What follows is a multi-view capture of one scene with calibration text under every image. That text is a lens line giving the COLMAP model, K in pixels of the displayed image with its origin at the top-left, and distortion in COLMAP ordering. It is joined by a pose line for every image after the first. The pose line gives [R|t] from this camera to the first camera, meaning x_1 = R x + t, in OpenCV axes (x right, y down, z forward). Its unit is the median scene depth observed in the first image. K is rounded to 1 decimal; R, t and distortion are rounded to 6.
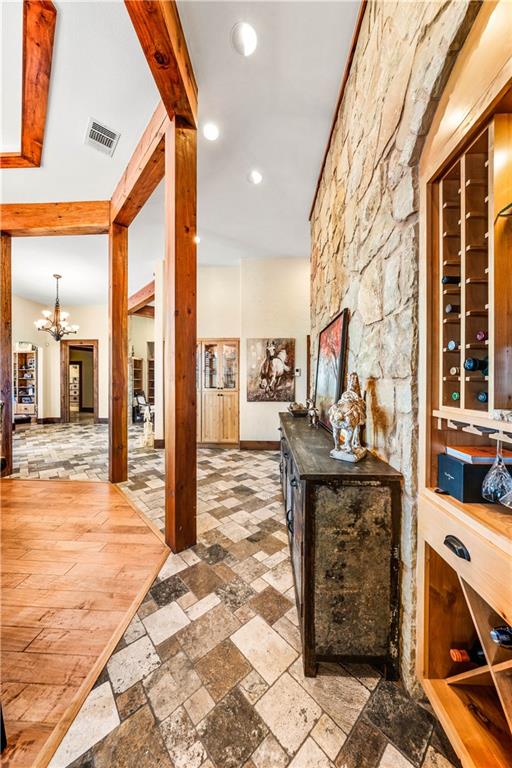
lens RADIAL K [[261.7, 0, 254.1], [0, 261.7, 384.4], [0, 0, 1]] dist [-0.002710, 0.000058]
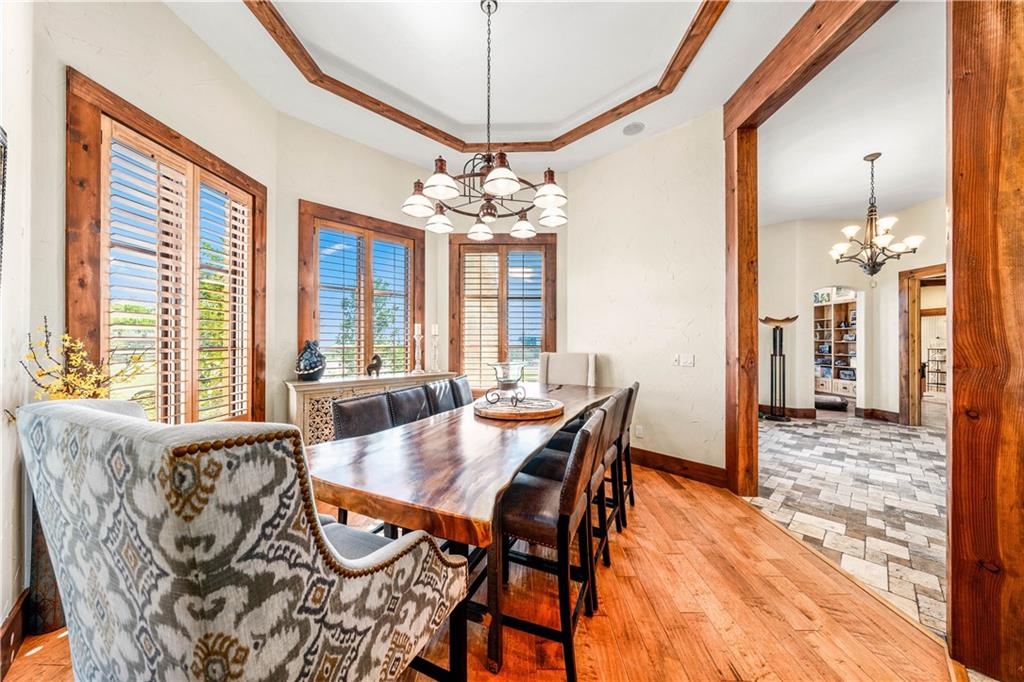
lens RADIAL K [[349.0, 0, 510.1], [0, 349.0, 340.7], [0, 0, 1]] dist [-0.002710, 0.000058]
pose [[0.040646, -0.006812, -0.999150, -0.073756], [-0.012689, 0.999893, -0.007333, -0.017519], [0.999093, 0.012976, 0.040556, 0.267878]]
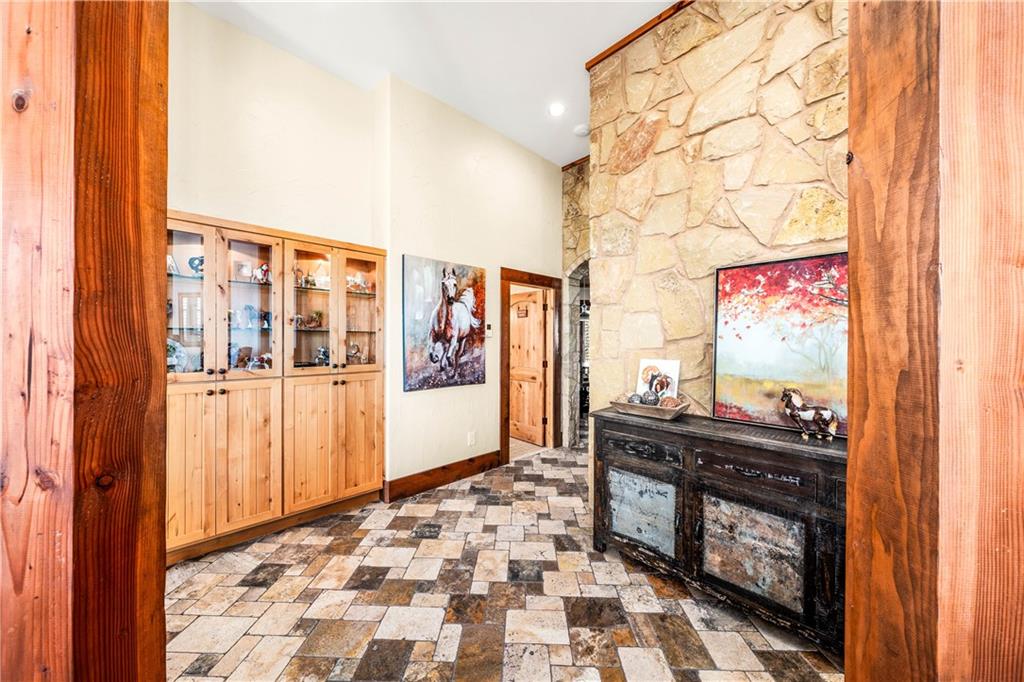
lens RADIAL K [[349.0, 0, 512.7], [0, 349.0, 341.0], [0, 0, 1]] dist [-0.002710, 0.000058]
pose [[0.685860, 0.000476, 0.727734, -0.344384], [0.003021, 0.999989, -0.003502, -0.020641], [-0.727728, 0.004600, 0.685851, 0.447698]]
